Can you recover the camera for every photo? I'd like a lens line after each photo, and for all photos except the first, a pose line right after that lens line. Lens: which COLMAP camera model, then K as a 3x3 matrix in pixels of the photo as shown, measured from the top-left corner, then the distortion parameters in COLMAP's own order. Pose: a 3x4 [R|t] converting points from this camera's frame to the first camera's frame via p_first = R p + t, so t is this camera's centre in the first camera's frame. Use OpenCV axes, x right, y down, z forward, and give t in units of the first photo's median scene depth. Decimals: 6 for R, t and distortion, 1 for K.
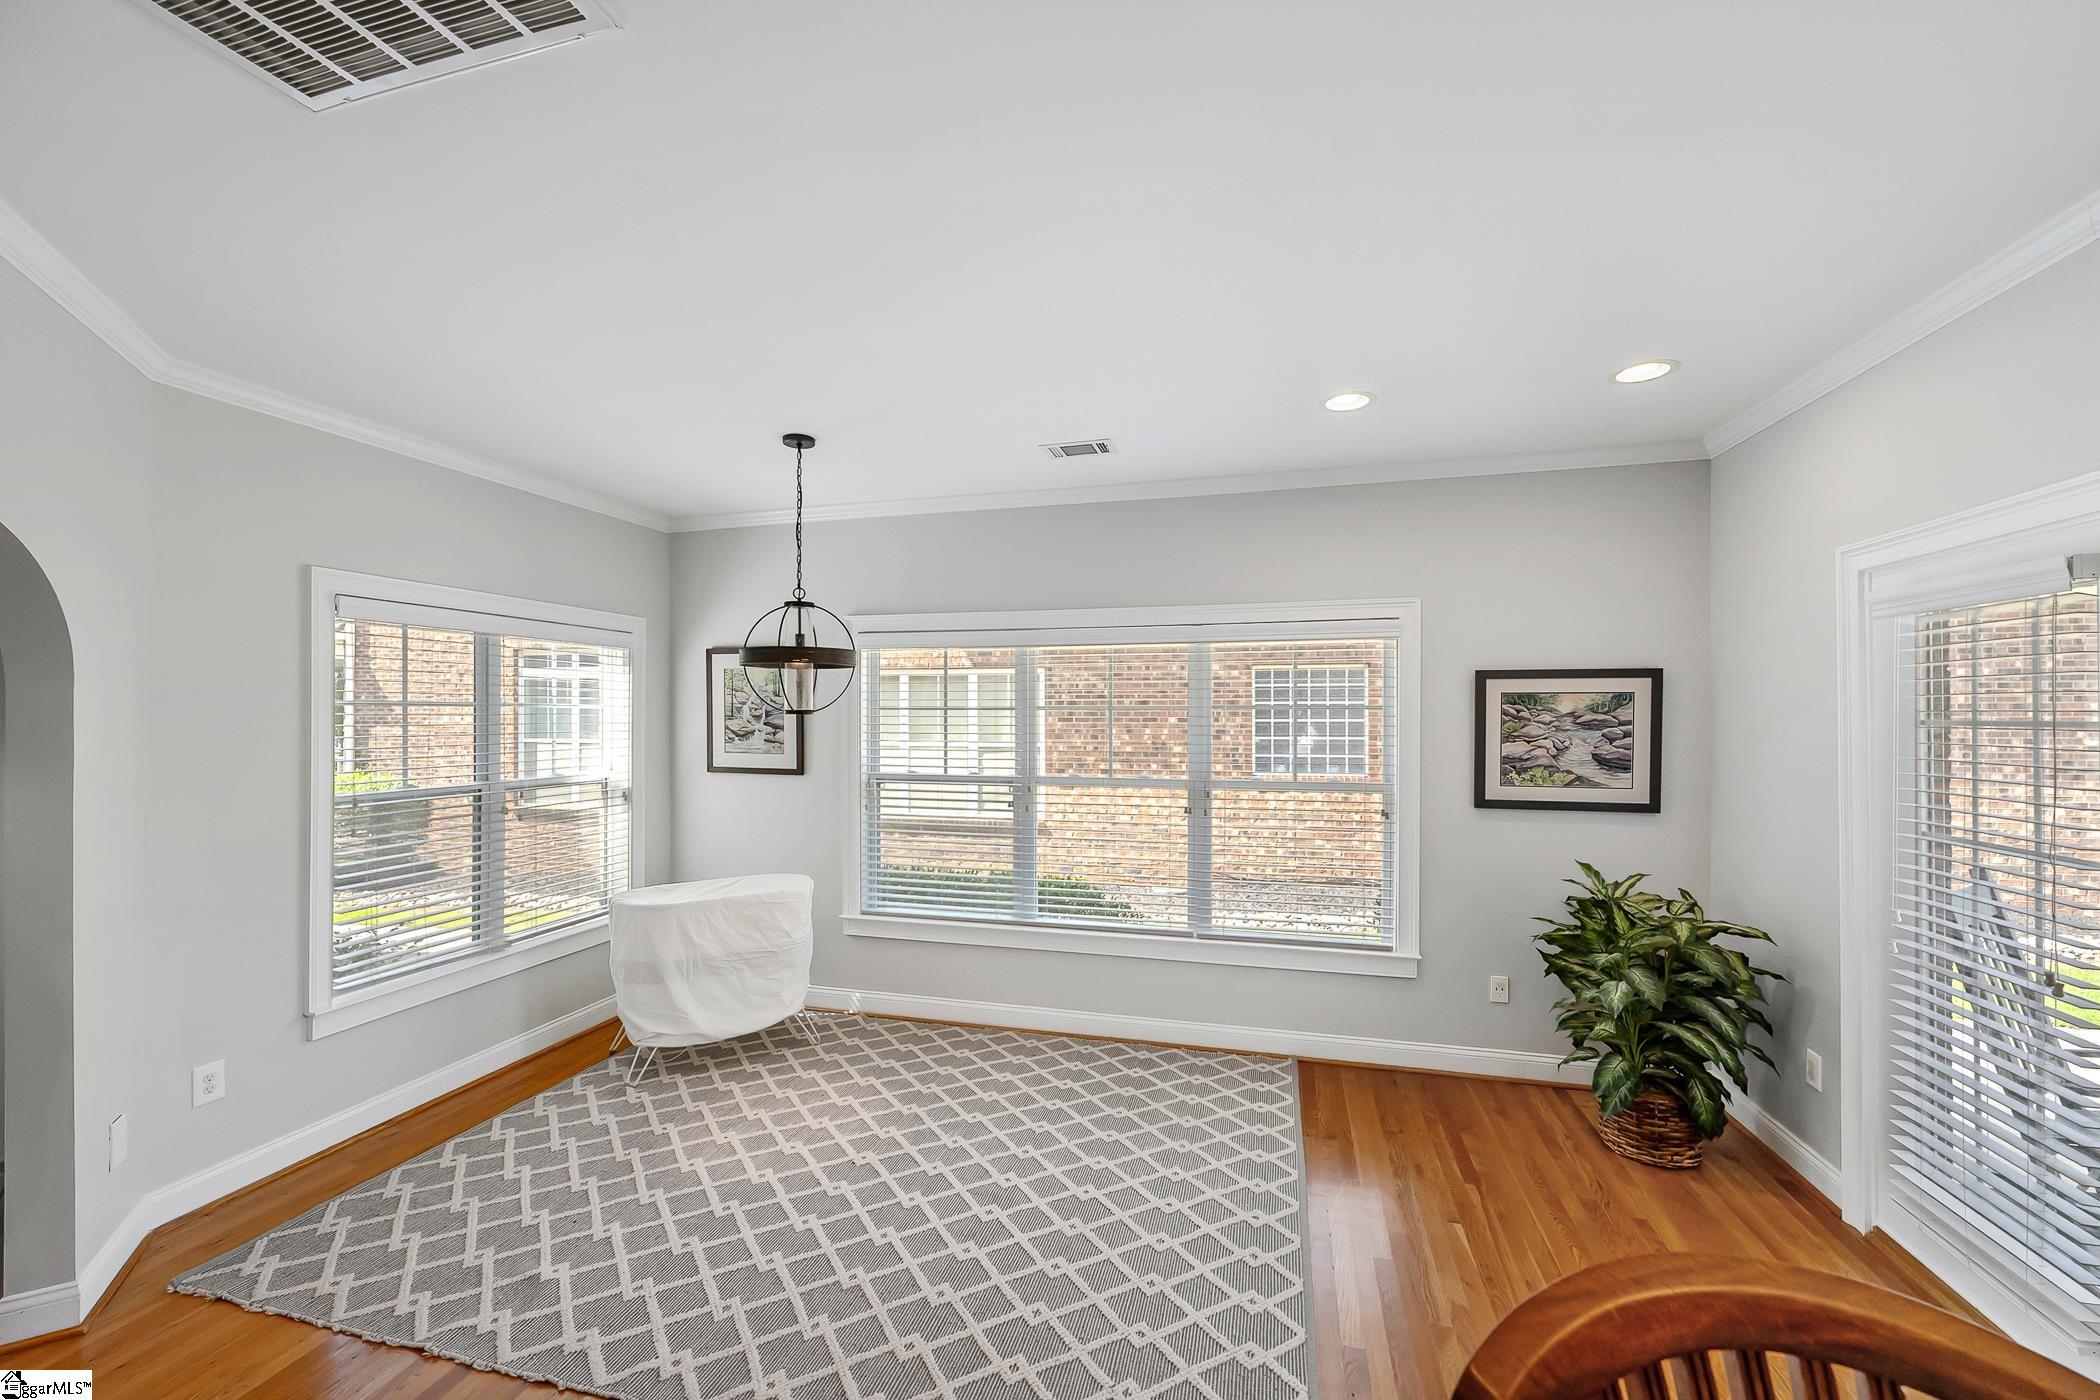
lens RADIAL K [[830.7, 0, 1048.6], [0, 830.7, 716.0], [0, 0, 1]] dist [-0.000584, -0.000111]
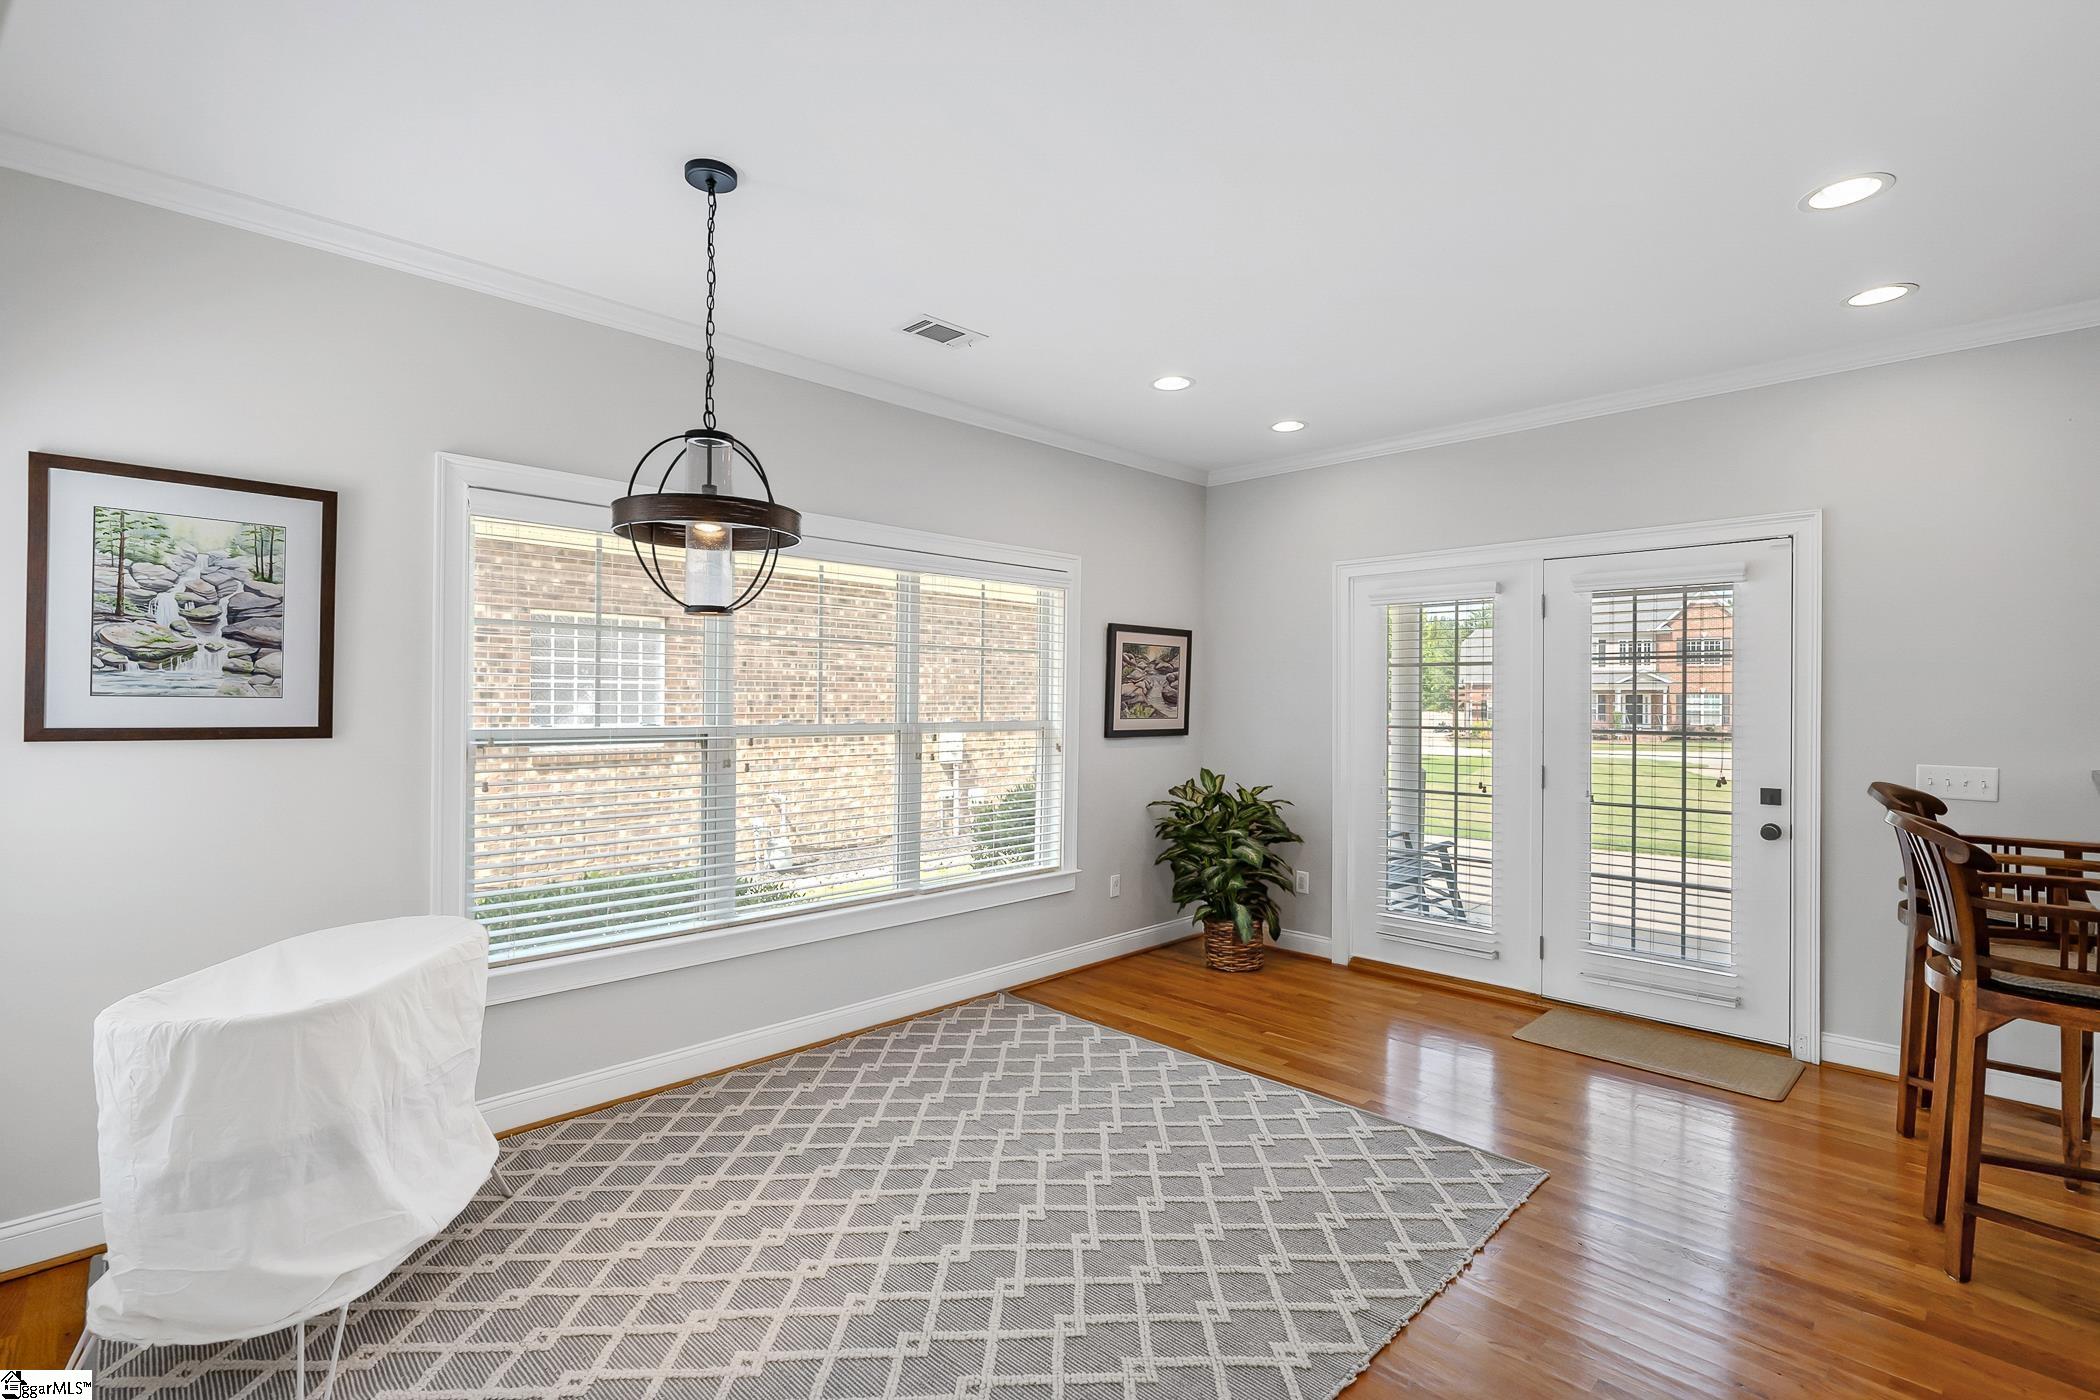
lens RADIAL K [[953.9, 0, 1050.0], [0, 953.9, 700.0], [0, 0, 1]] dist [0.000015, -0.000177]
pose [[0.504499, 0.001466, 0.863411, -0.705834], [-0.003895, 0.999992, 0.000578, 0.054608], [-0.863403, -0.003654, 0.504501, 0.370493]]
